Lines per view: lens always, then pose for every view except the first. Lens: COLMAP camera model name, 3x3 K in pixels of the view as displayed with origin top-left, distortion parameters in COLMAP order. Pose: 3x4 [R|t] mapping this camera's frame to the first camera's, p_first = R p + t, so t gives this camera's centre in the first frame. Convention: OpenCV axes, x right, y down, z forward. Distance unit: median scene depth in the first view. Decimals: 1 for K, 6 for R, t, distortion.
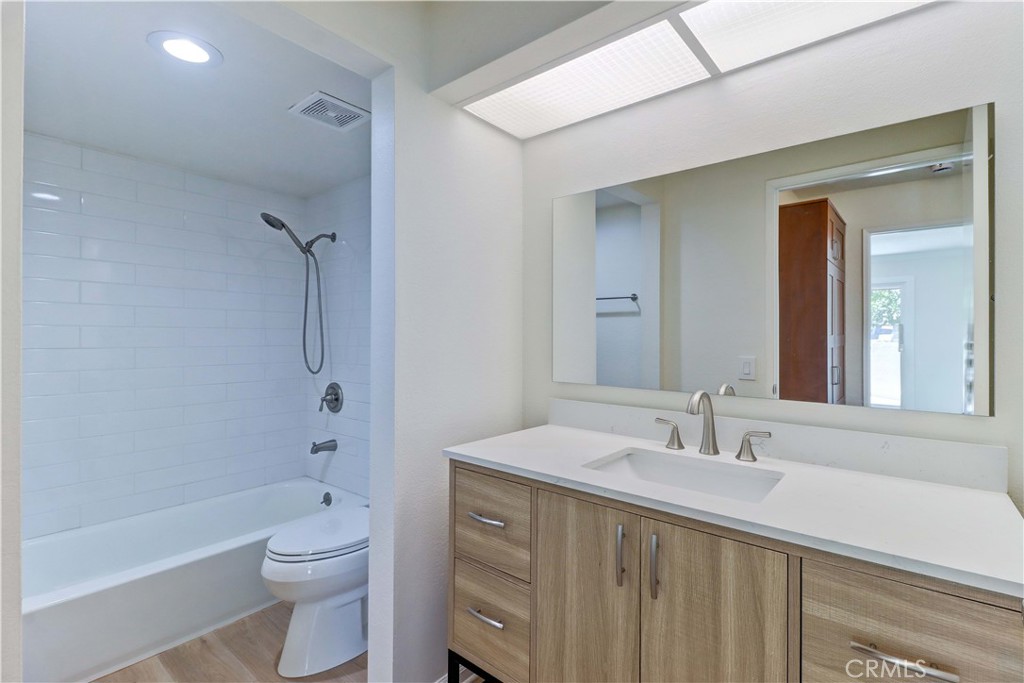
lens RADIAL K [[473.8, 0, 516.2], [0, 473.8, 335.2], [0, 0, 1]] dist [0.012721, 0.000181]
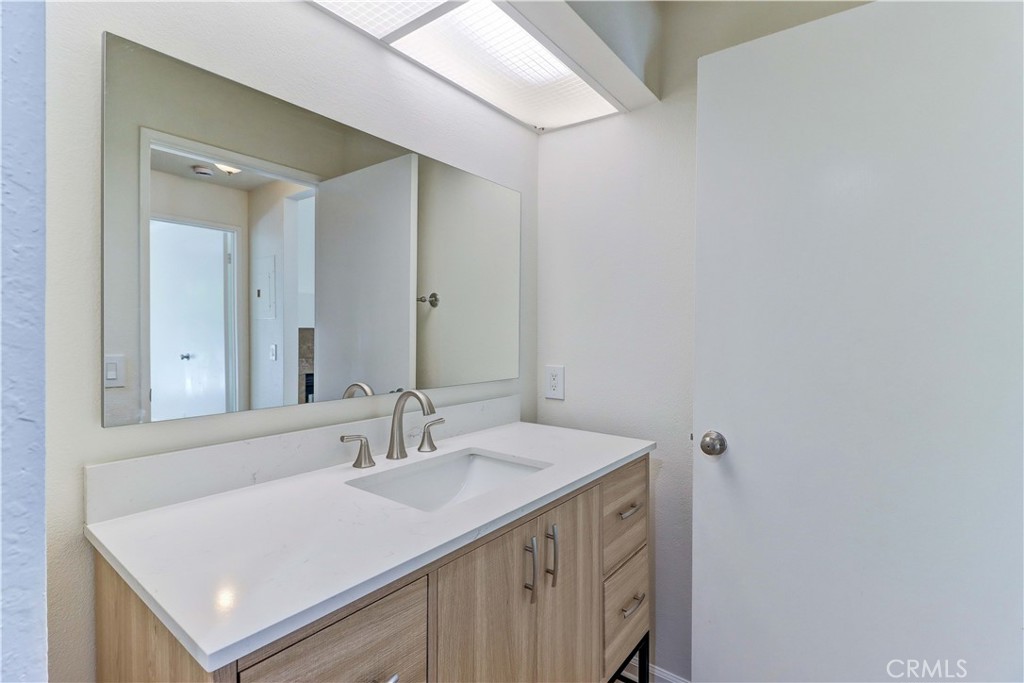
lens RADIAL K [[473.8, 0, 516.2], [0, 473.8, 335.2], [0, 0, 1]] dist [0.012721, 0.000181]
pose [[-0.034601, -0.011953, 0.999330, -0.396502], [-0.010702, 0.999876, 0.011589, -0.002791], [-0.999344, -0.010294, -0.034725, 0.604349]]
